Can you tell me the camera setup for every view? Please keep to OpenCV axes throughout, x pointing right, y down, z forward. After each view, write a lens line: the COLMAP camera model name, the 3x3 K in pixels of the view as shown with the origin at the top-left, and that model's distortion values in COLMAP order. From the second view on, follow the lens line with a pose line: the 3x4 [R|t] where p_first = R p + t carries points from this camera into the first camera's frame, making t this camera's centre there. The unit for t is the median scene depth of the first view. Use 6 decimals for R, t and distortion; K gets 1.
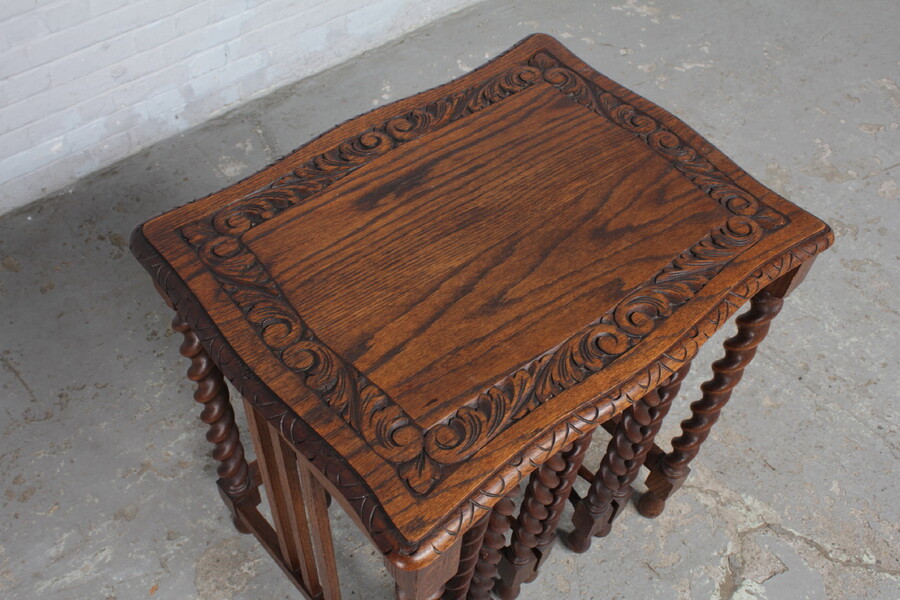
lens RADIAL K [[868.4, 0, 444.1], [0, 868.4, 301.9], [0, 0, 1]] dist [-0.107914, 0.000000]
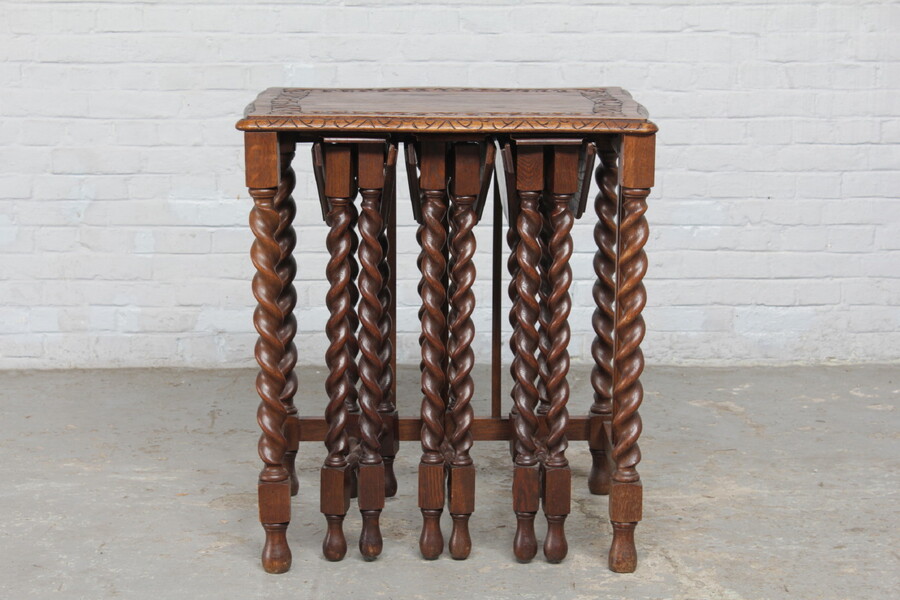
lens RADIAL K [[2123.8, 0, 448.3], [0, 2123.8, 298.0], [0, 0, 1]] dist [0.080830, 0.000000]
pose [[0.767241, 0.076630, -0.636764, 1.018584], [-0.465880, 0.748942, -0.471212, 0.791827], [0.440791, 0.658189, 0.610320, -0.430909]]
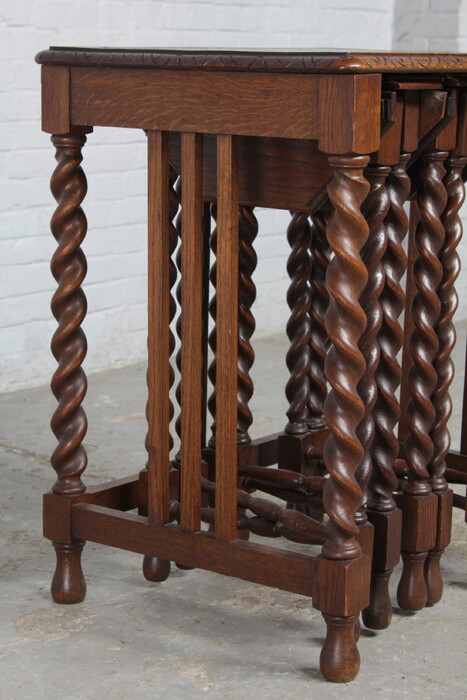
lens RADIAL K [[1651.8, 0, 234.2], [0, 1651.8, 352.8], [0, 0, 1]] dist [0.080830, 0.000000]
pose [[0.983275, -0.070767, 0.167817, -0.203711], [0.159938, 0.776283, -0.609758, 0.673556], [-0.087122, 0.626400, 0.774618, -0.215677]]
